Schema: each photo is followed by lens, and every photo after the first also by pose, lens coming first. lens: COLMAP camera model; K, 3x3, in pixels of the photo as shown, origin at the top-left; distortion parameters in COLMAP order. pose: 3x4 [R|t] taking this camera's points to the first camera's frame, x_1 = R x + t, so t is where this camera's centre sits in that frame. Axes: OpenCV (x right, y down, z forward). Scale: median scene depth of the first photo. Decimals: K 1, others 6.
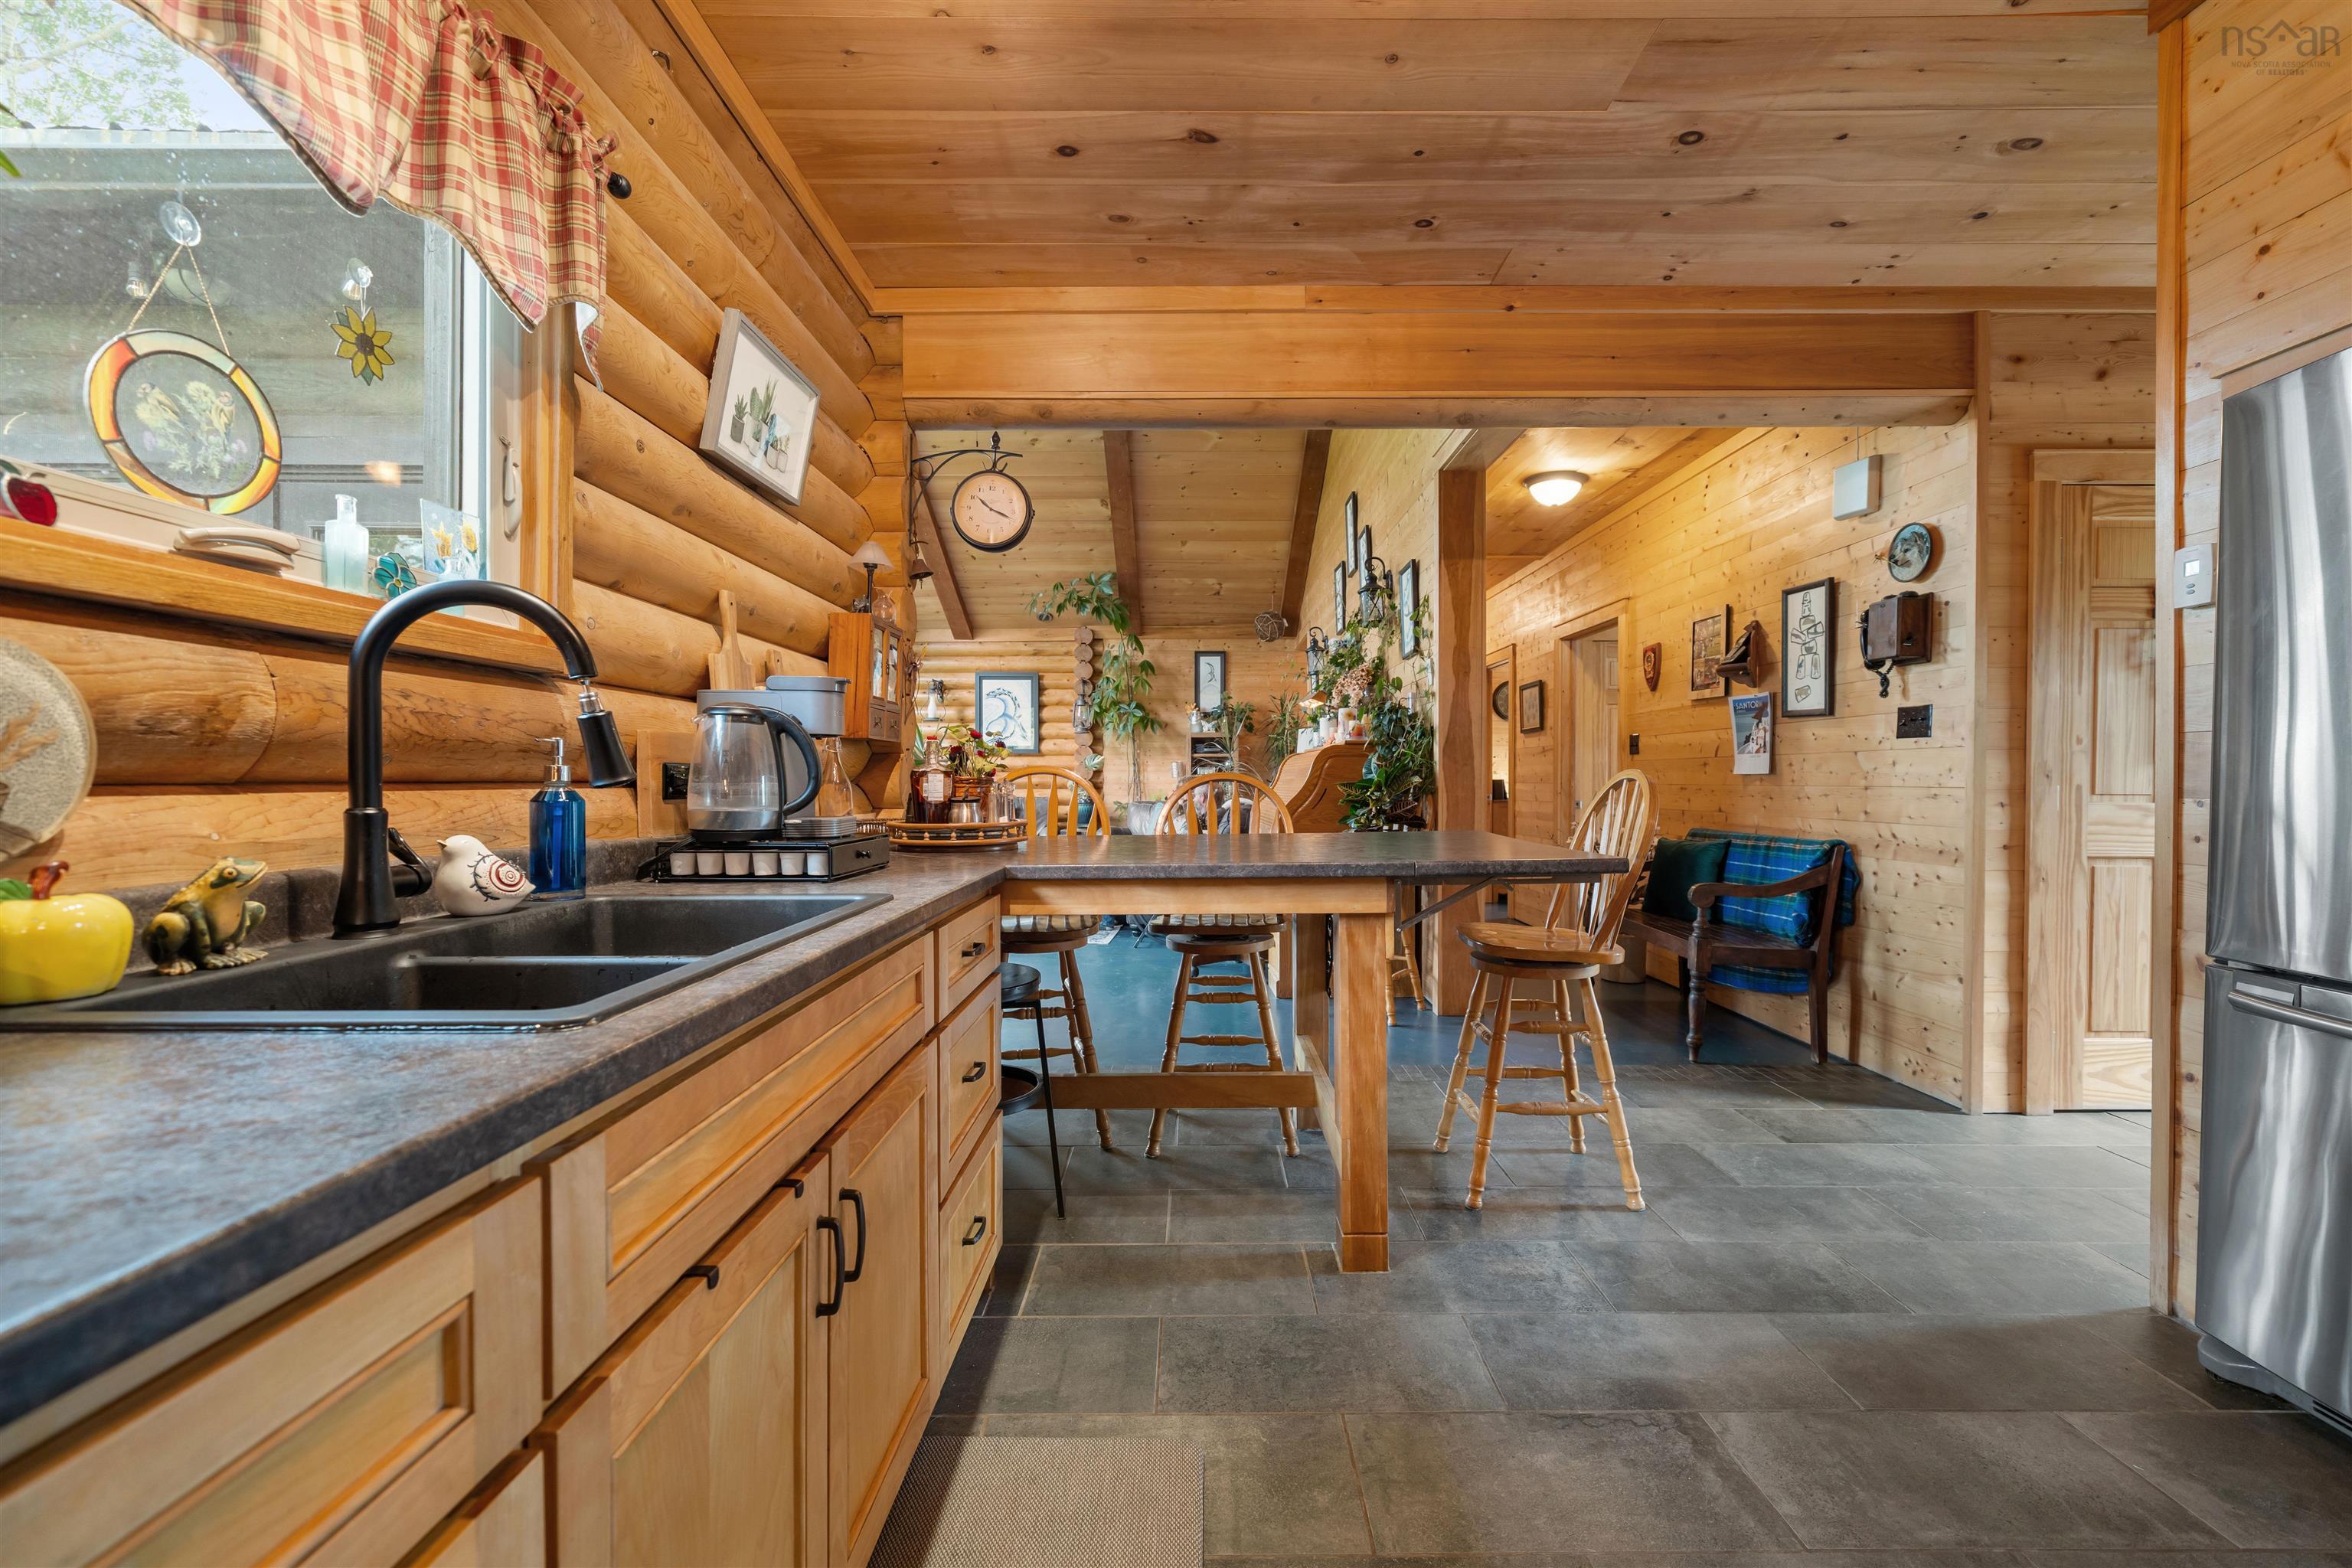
lens RADIAL K [[975.7, 0, 1194.5], [0, 975.7, 795.8], [0, 0, 1]] dist [-0.000725, 0.000235]
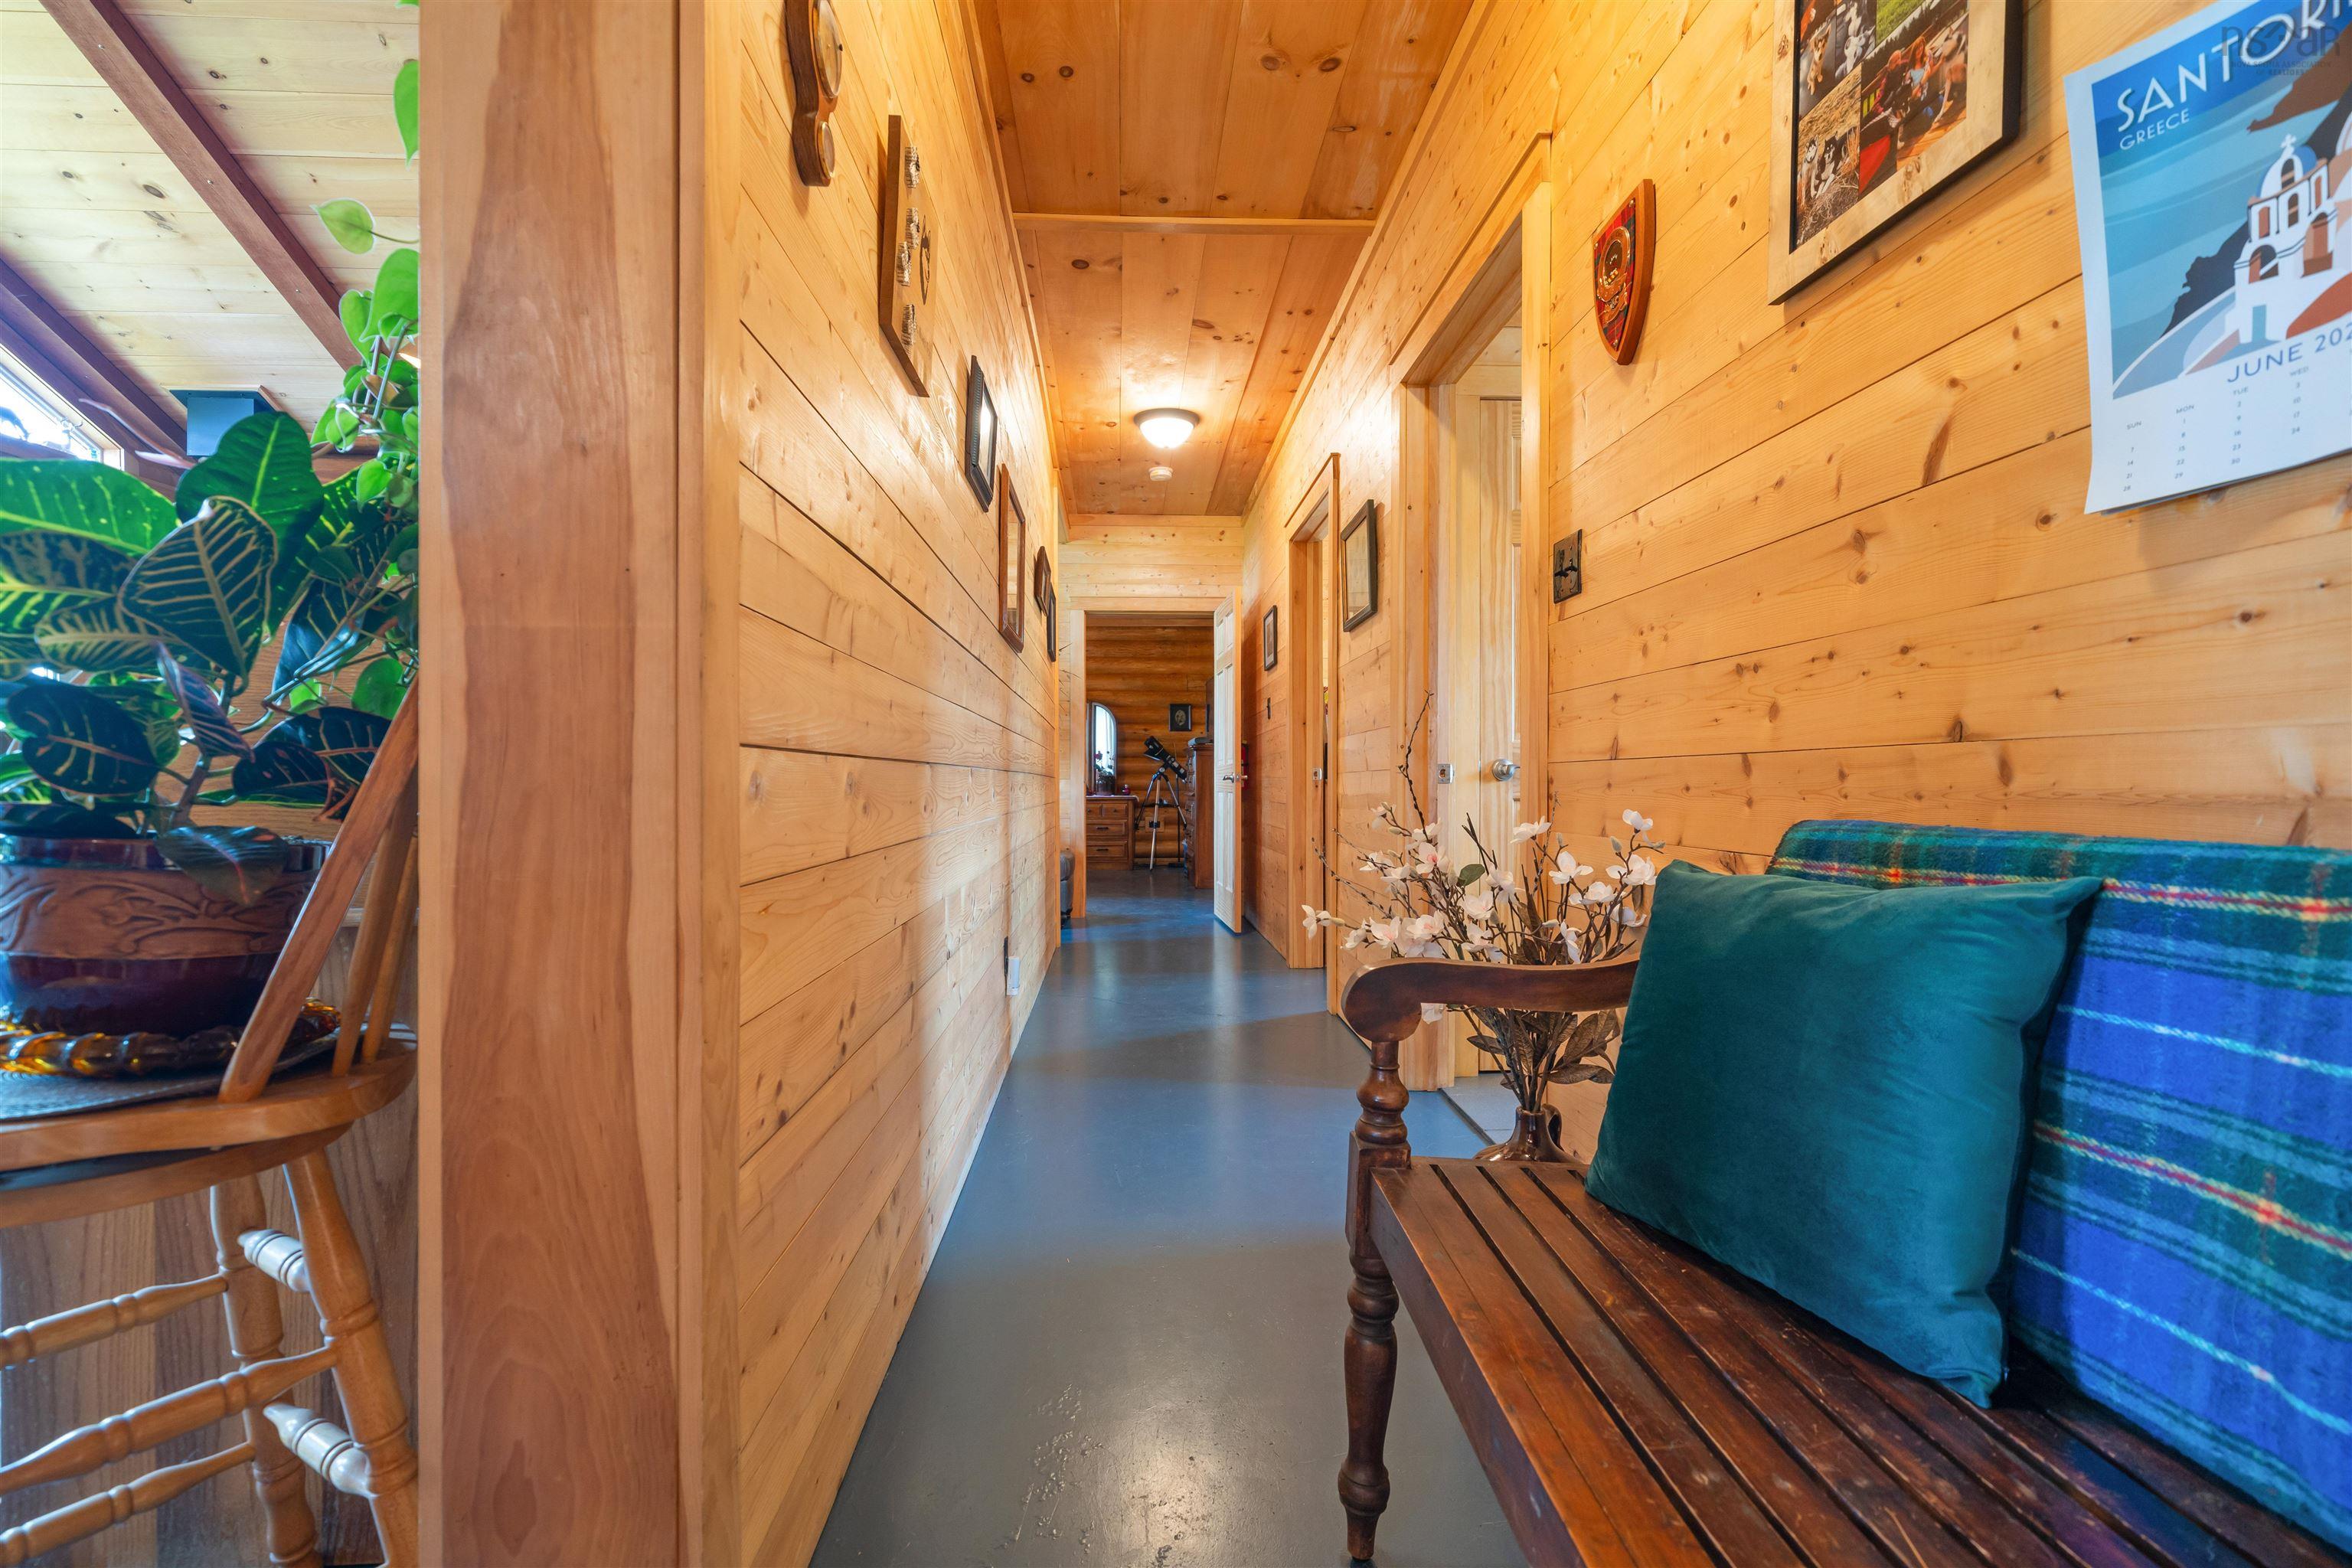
lens RADIAL K [[1041.6, 0, 1169.9], [0, 1041.6, 791.8], [0, 0, 1]] dist [-0.001981, 0.001434]
pose [[0.999018, 0.000626, 0.044298, 0.161576], [-0.000261, 0.999966, -0.008231, 0.013213], [-0.044302, 0.008211, 0.998984, 0.351914]]
